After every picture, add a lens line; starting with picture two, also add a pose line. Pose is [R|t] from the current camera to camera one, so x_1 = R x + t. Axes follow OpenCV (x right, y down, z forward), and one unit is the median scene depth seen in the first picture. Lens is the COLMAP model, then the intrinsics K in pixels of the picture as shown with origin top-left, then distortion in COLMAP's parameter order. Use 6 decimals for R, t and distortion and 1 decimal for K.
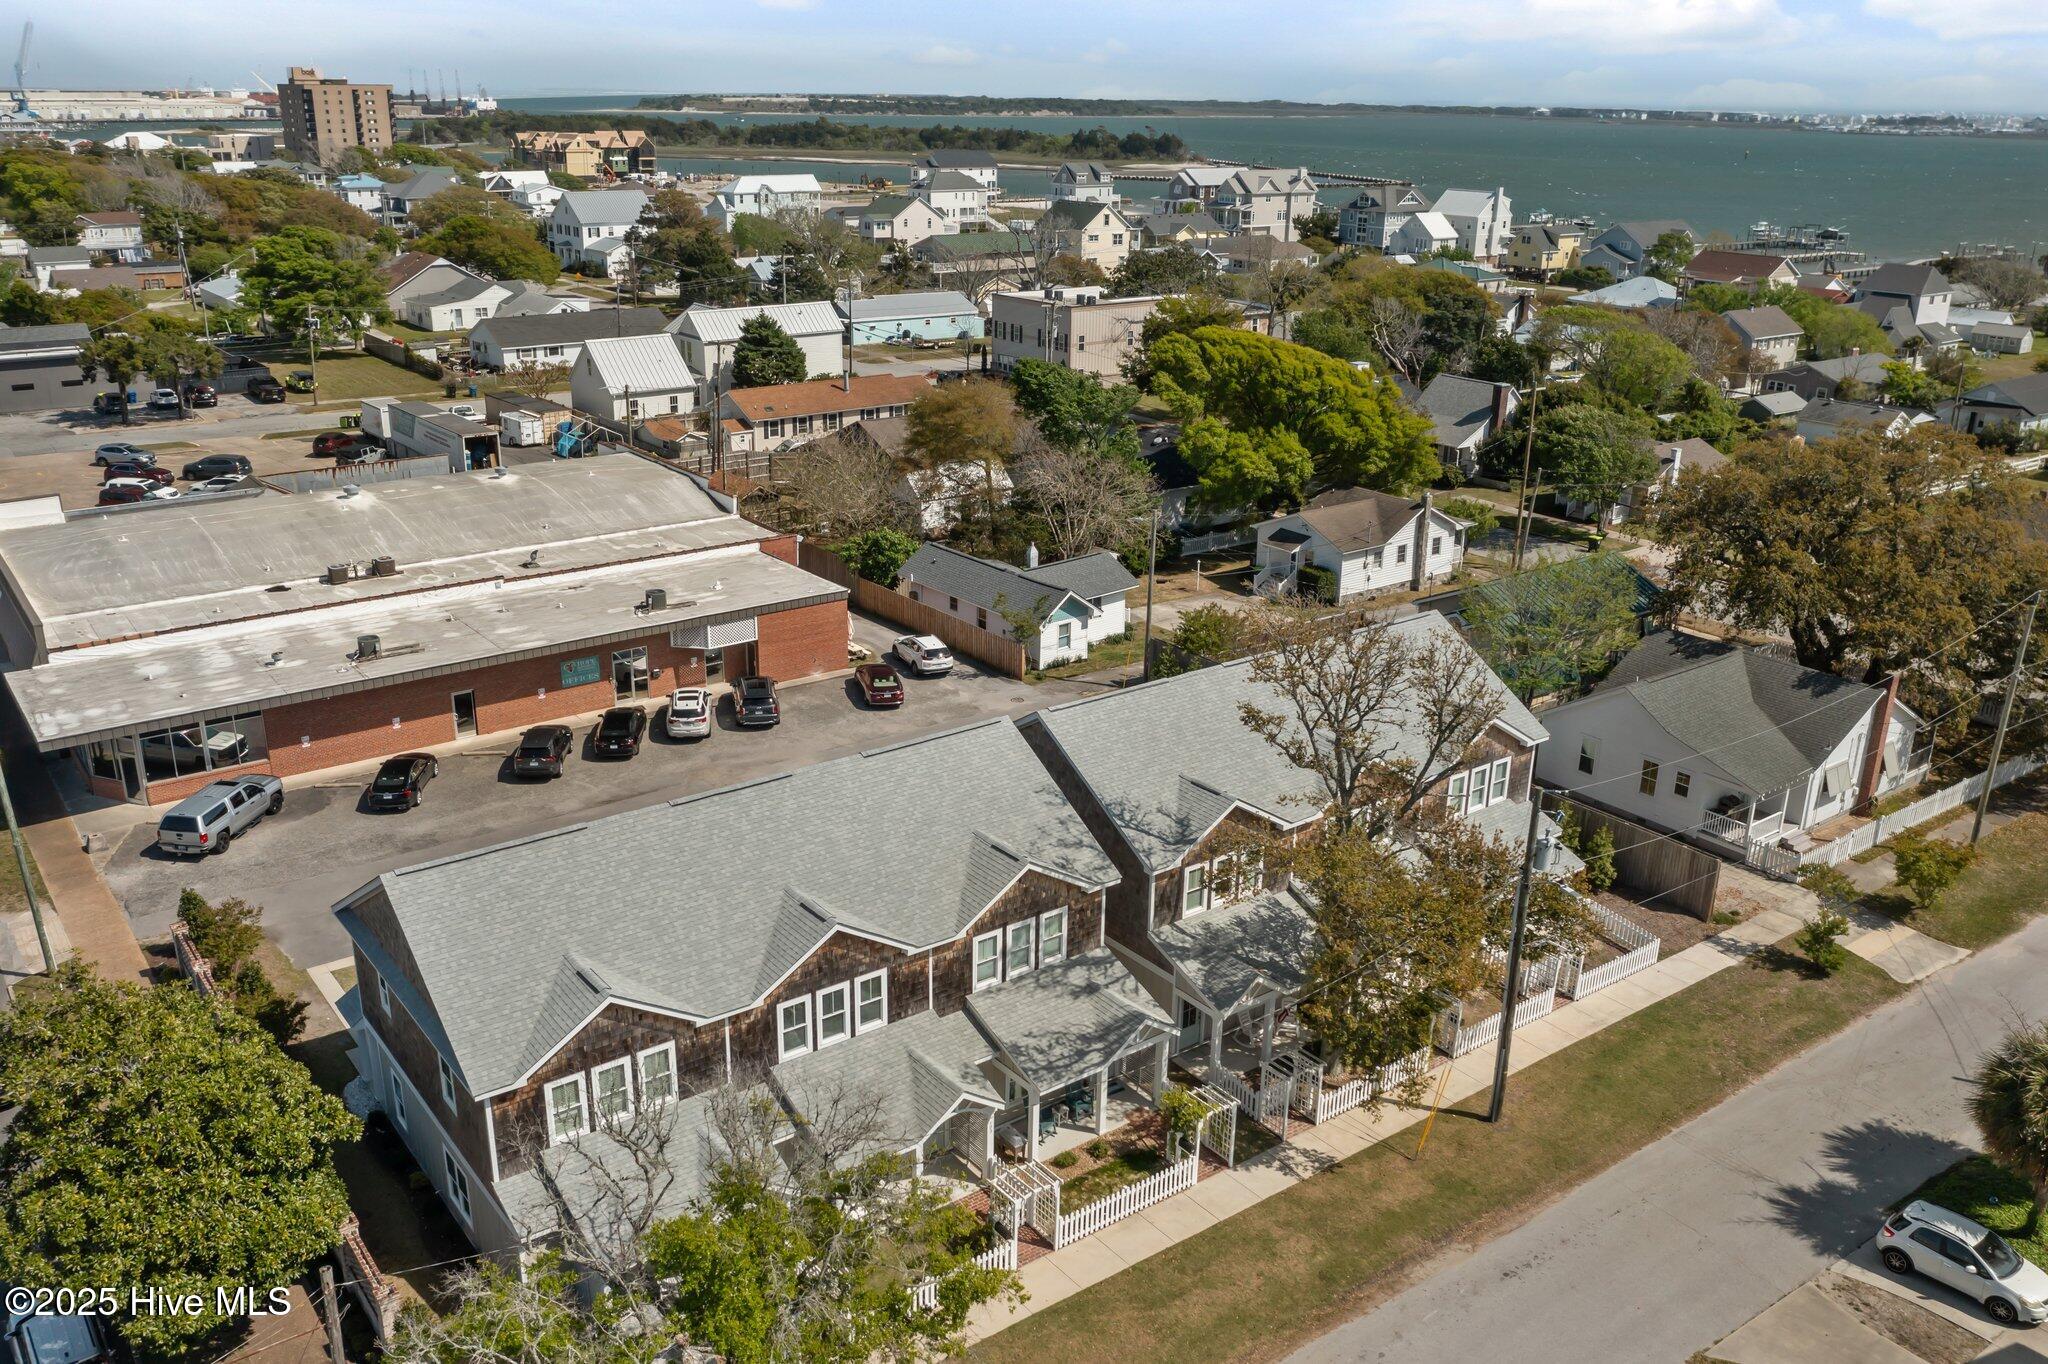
lens RADIAL K [[1650.6, 0, 1023.2], [0, 1650.6, 674.2], [0, 0, 1]] dist [-0.021298, 0.006682]
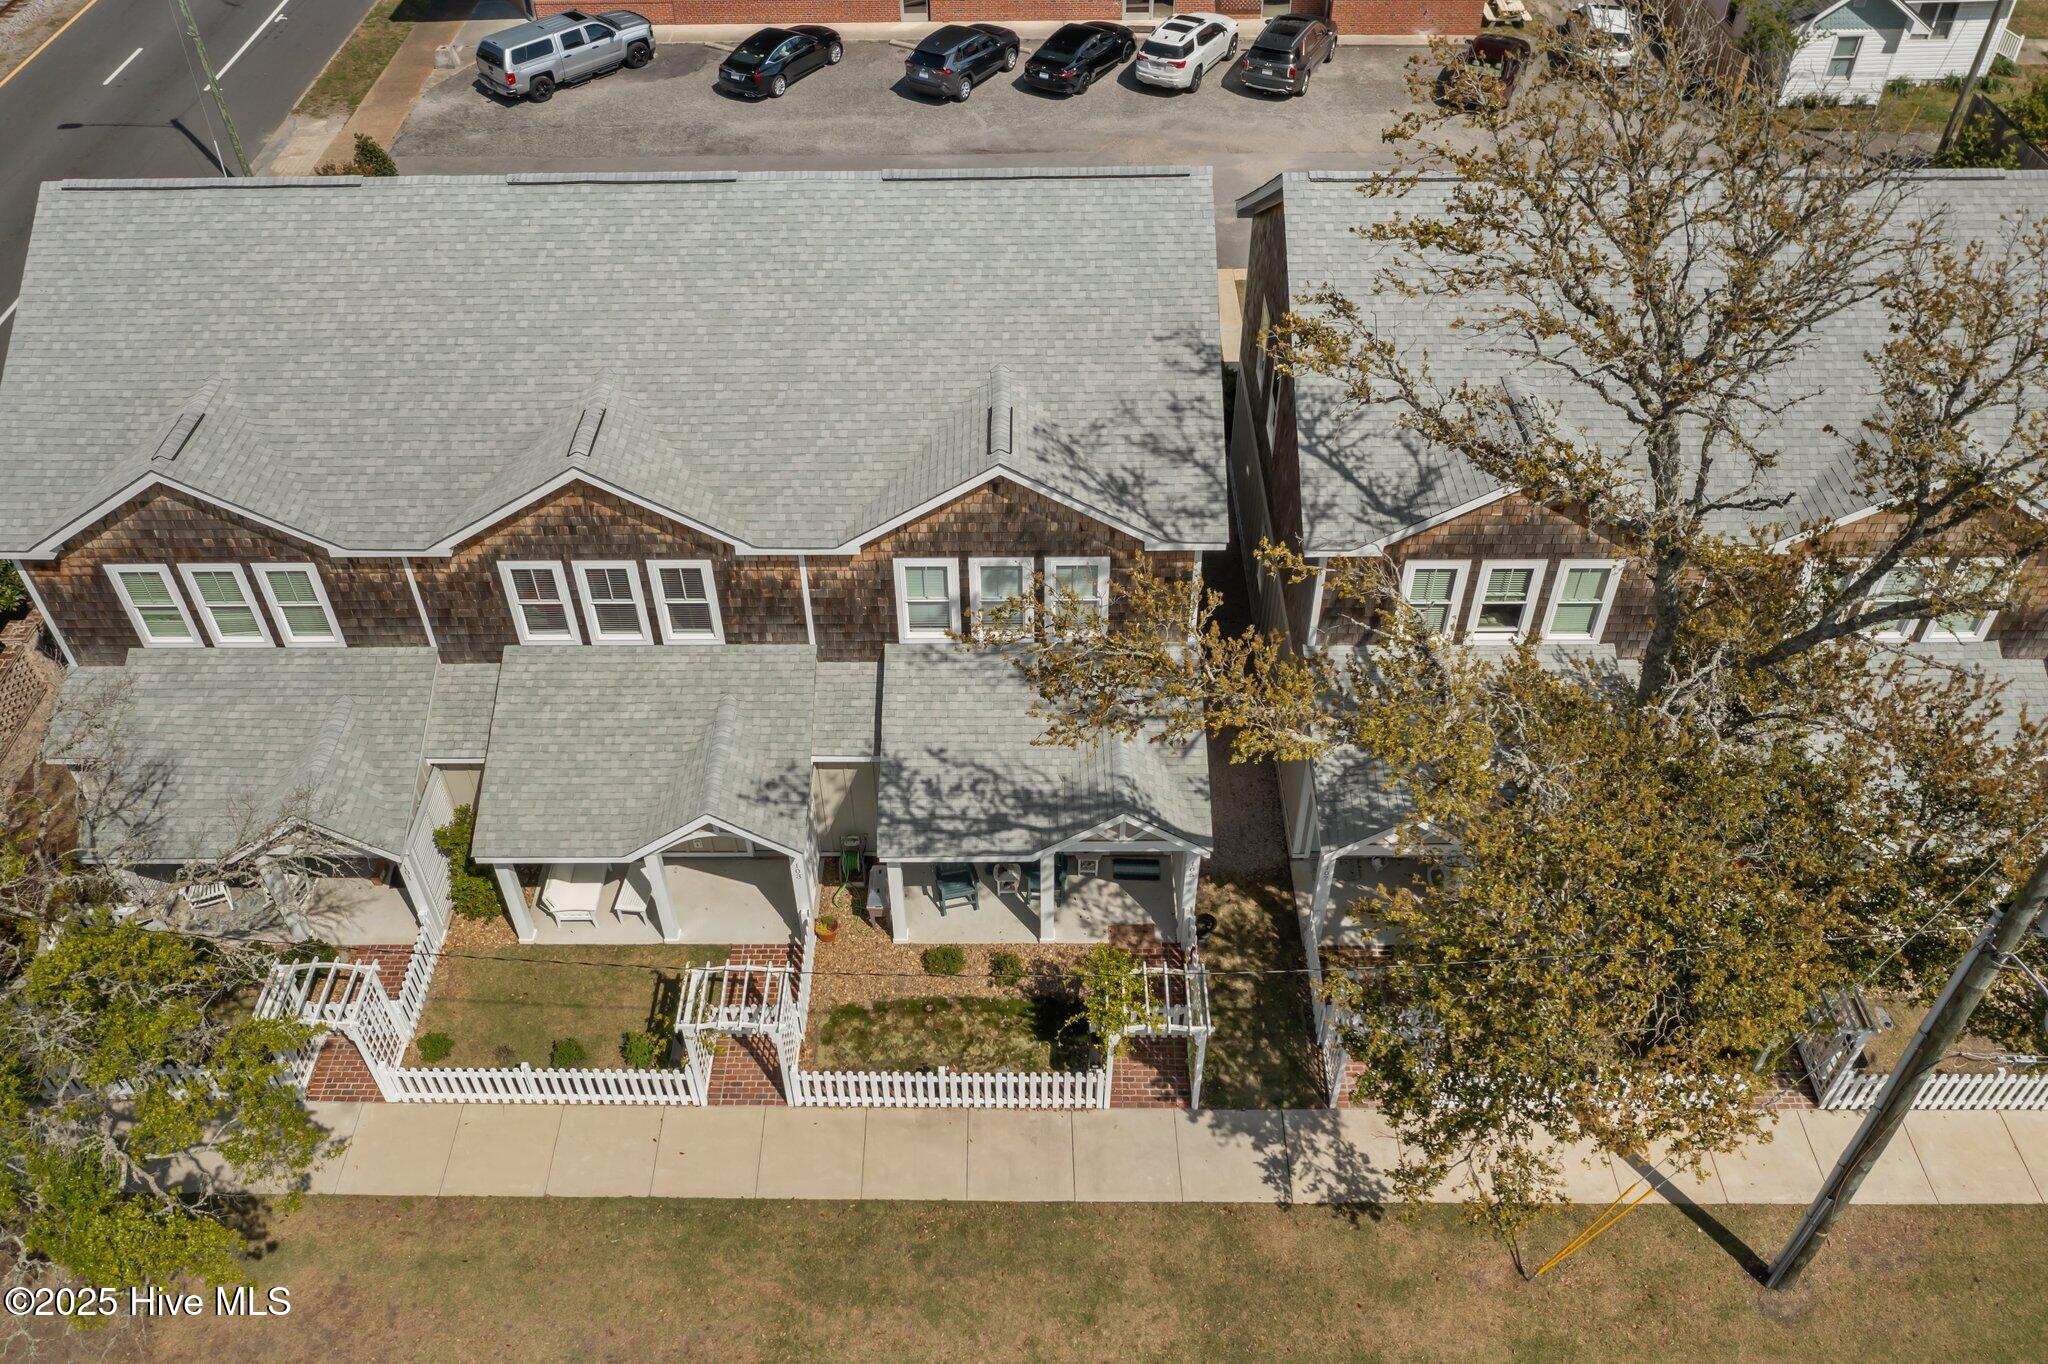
lens RADIAL K [[1613.4, 0, 1018.4], [0, 1613.4, 684.8], [0, 0, 1]] dist [-0.015726, -0.004756]
pose [[0.795401, 0.396428, -0.458456, 0.145174], [-0.180070, 0.876838, 0.445791, -0.028968], [0.578716, -0.272028, 0.768823, 0.317417]]
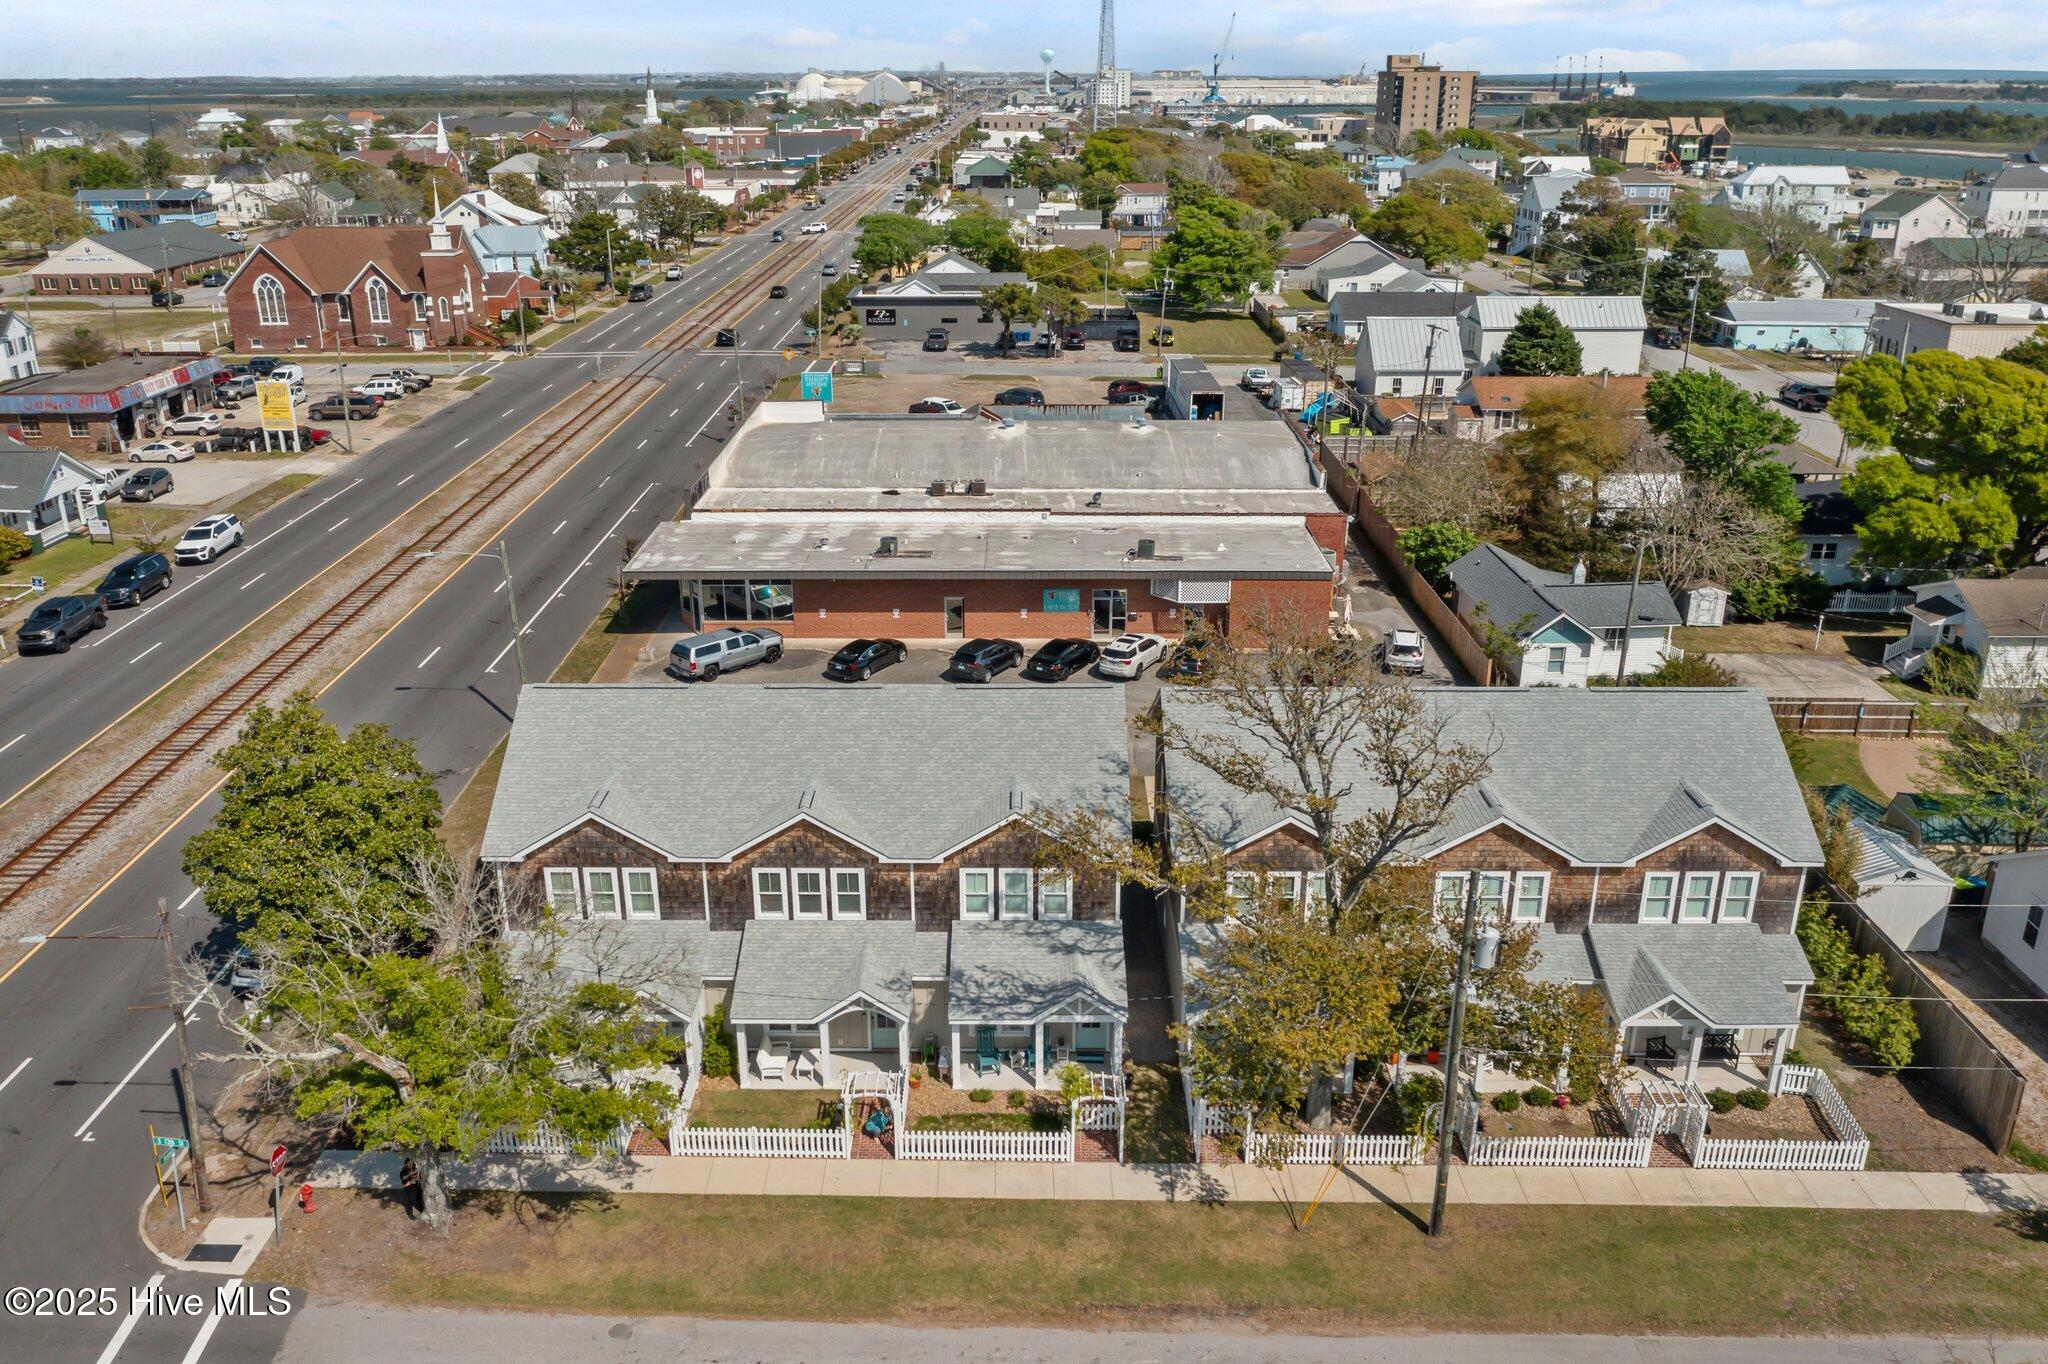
lens RADIAL K [[1613.4, 0, 1028.0], [0, 1613.4, 679.3], [0, 0, 1]] dist [-0.015726, -0.004756]
pose [[0.797869, 0.199478, -0.568871, 0.308766], [-0.189627, 0.978811, 0.077266, -0.026575], [0.572230, 0.046225, 0.818789, 0.086806]]
